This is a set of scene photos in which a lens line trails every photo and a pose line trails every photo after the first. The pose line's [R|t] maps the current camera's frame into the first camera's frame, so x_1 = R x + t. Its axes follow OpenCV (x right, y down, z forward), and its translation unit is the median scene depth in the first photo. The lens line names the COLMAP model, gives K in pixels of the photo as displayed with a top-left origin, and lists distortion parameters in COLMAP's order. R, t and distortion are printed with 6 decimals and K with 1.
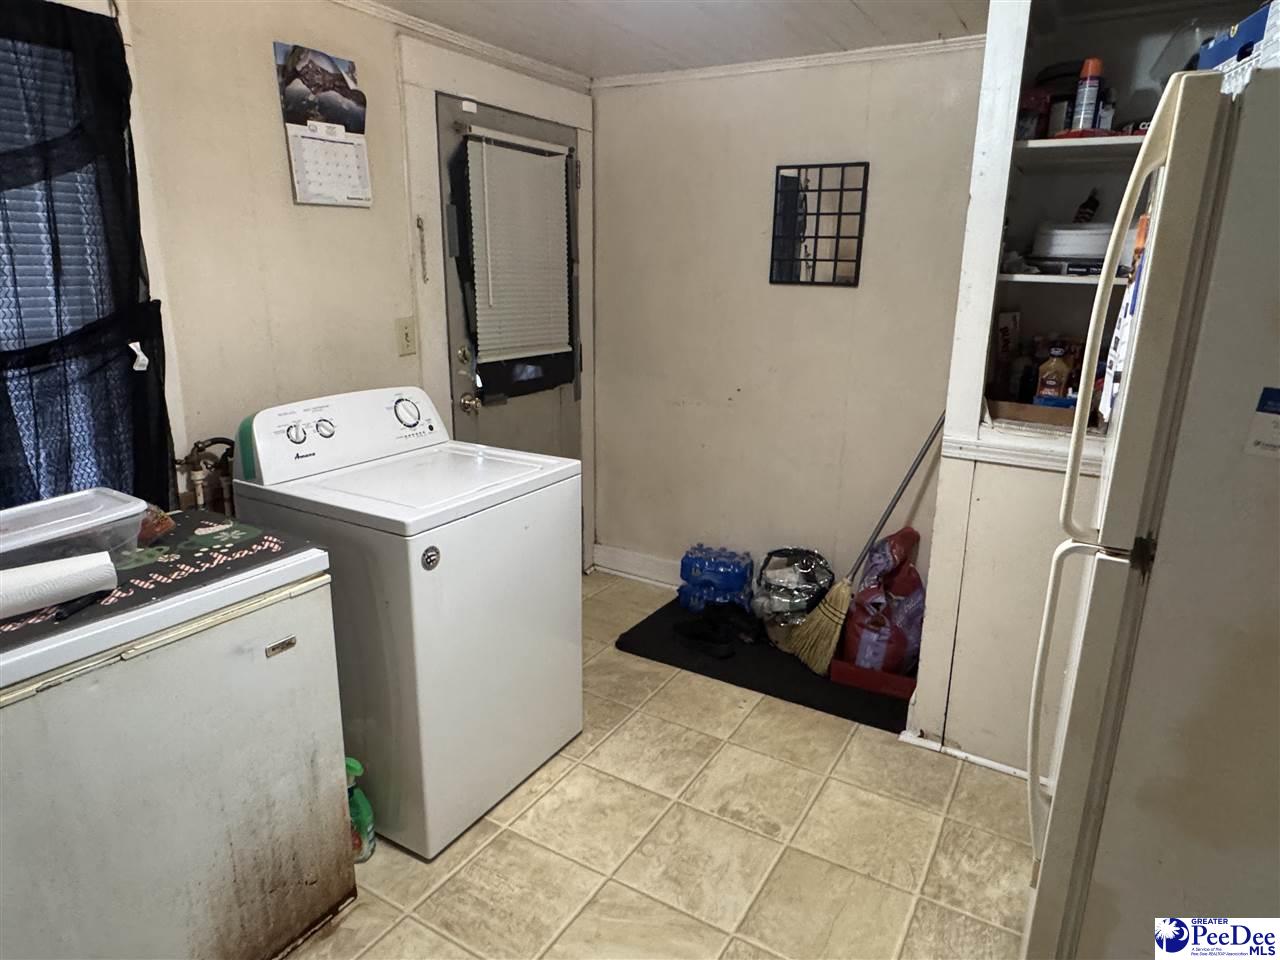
lens RADIAL K [[781.2, 0, 638.2], [0, 781.2, 476.4], [0, 0, 1]] dist [0.000251, -0.000993]
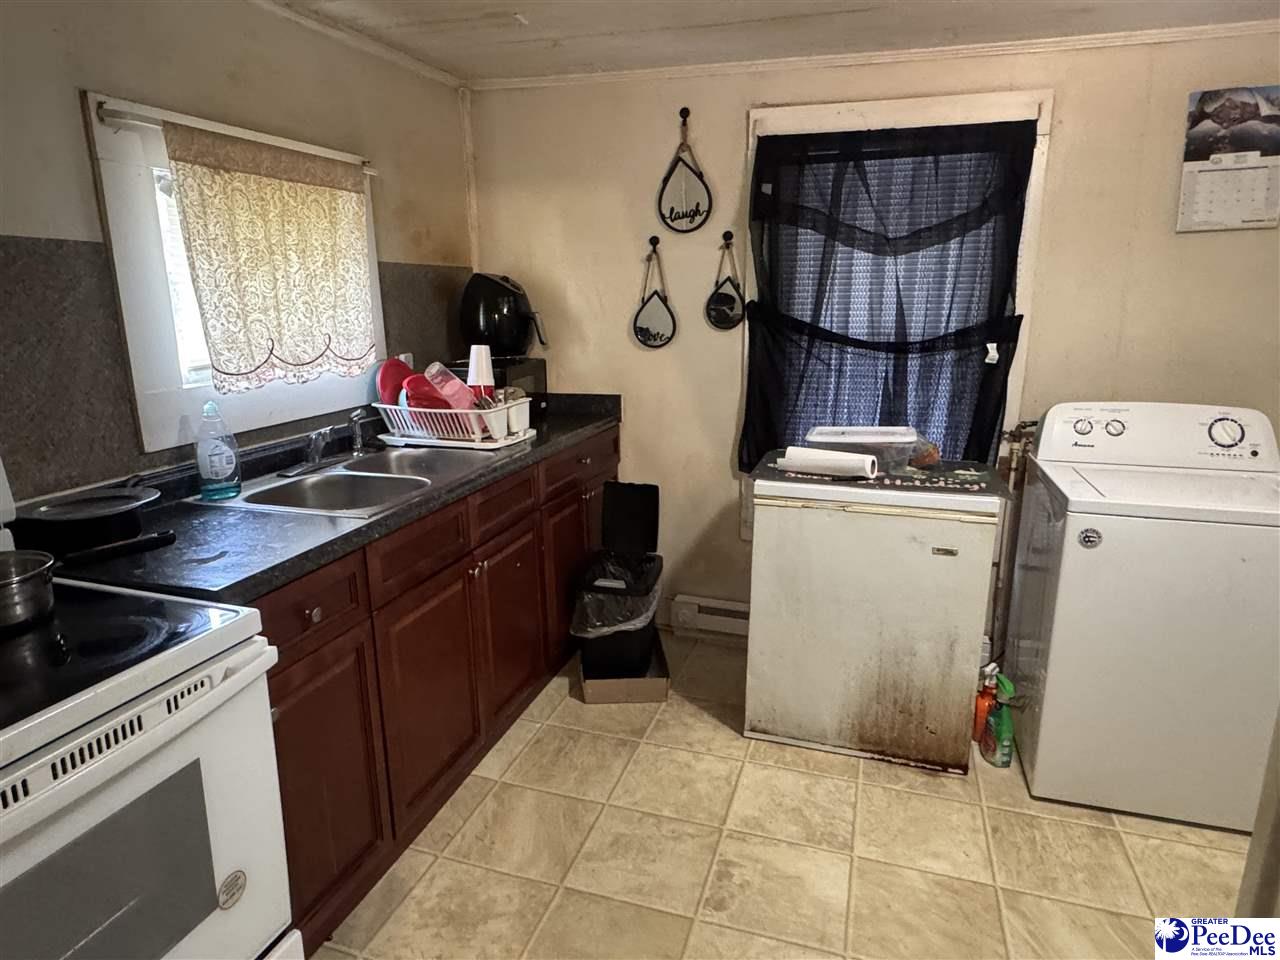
lens RADIAL K [[781.2, 0, 637.1], [0, 781.2, 483.7], [0, 0, 1]] dist [0.000251, -0.000993]
pose [[0.229828, 0.214397, -0.949323, 0.571920], [-0.243246, 0.957130, 0.157271, 0.007910], [0.942343, 0.194774, 0.272126, 0.040012]]
